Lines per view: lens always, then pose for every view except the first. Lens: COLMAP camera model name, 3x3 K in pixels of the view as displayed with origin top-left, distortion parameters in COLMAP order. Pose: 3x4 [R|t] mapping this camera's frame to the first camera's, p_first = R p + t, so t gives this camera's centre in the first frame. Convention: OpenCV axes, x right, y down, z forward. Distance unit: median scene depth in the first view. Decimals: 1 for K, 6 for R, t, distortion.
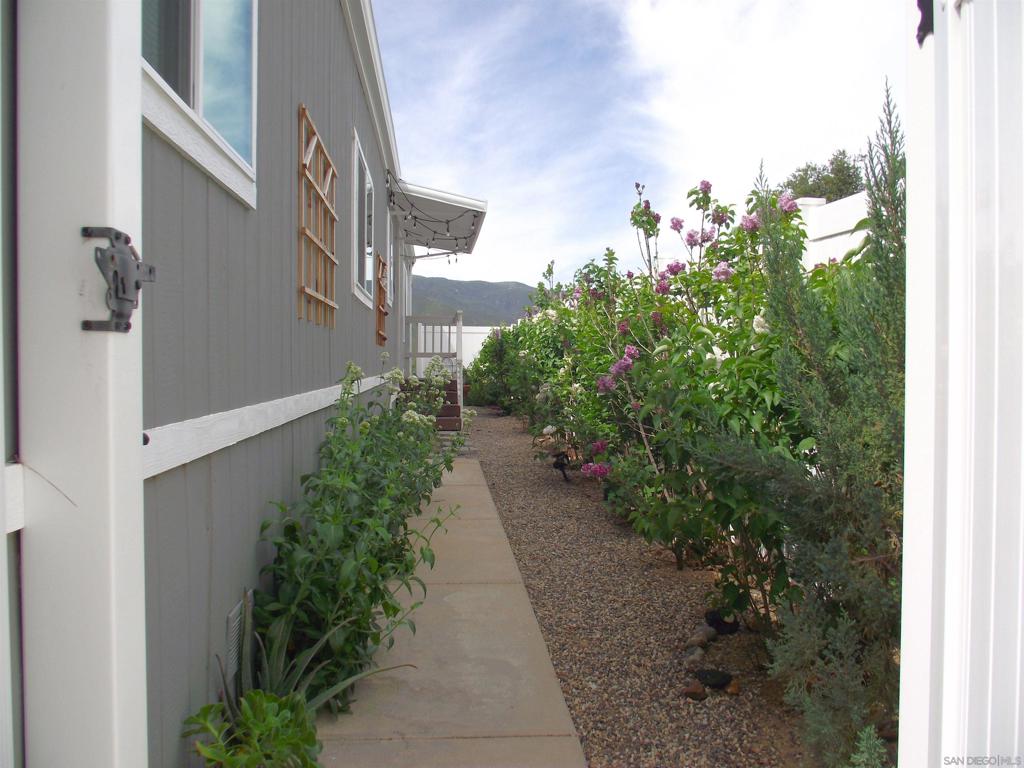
lens RADIAL K [[842.8, 0, 507.9], [0, 842.8, 388.9], [0, 0, 1]] dist [-0.058300, -0.004495]
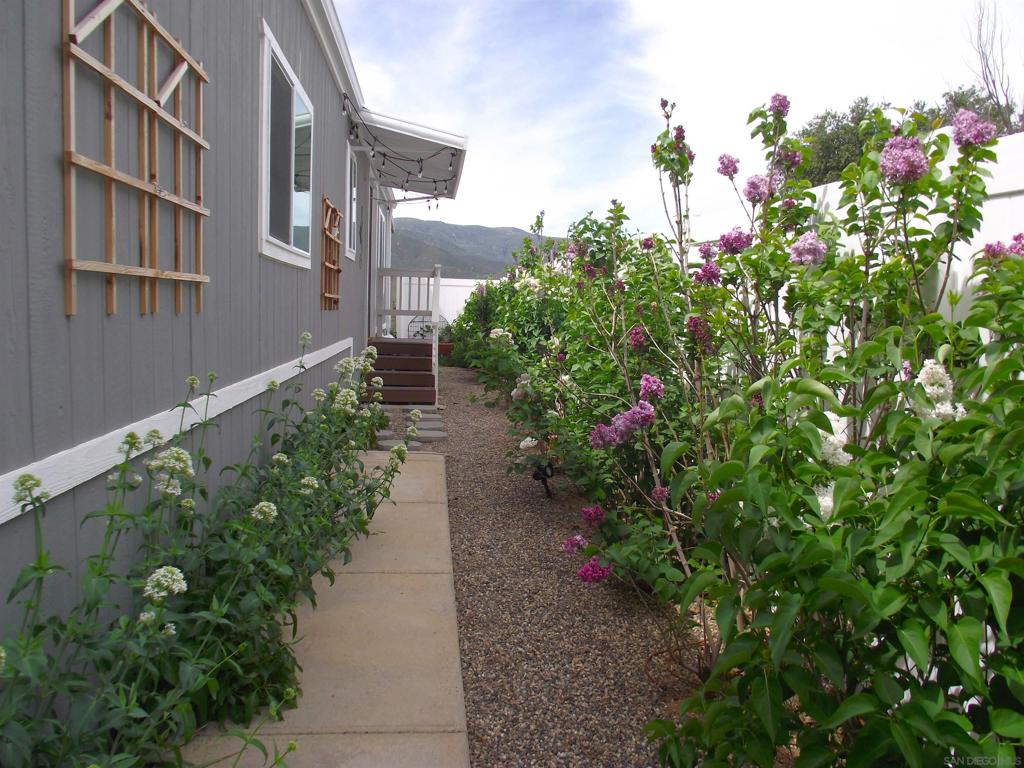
lens RADIAL K [[816.3, 0, 517.0], [0, 816.3, 377.2], [0, 0, 1]] dist [-0.075077, 0.027832]
pose [[0.999590, 0.024463, 0.014906, 0.025291], [-0.025279, 0.998036, 0.057323, -0.043940], [-0.013474, -0.057677, 0.998244, 0.245962]]
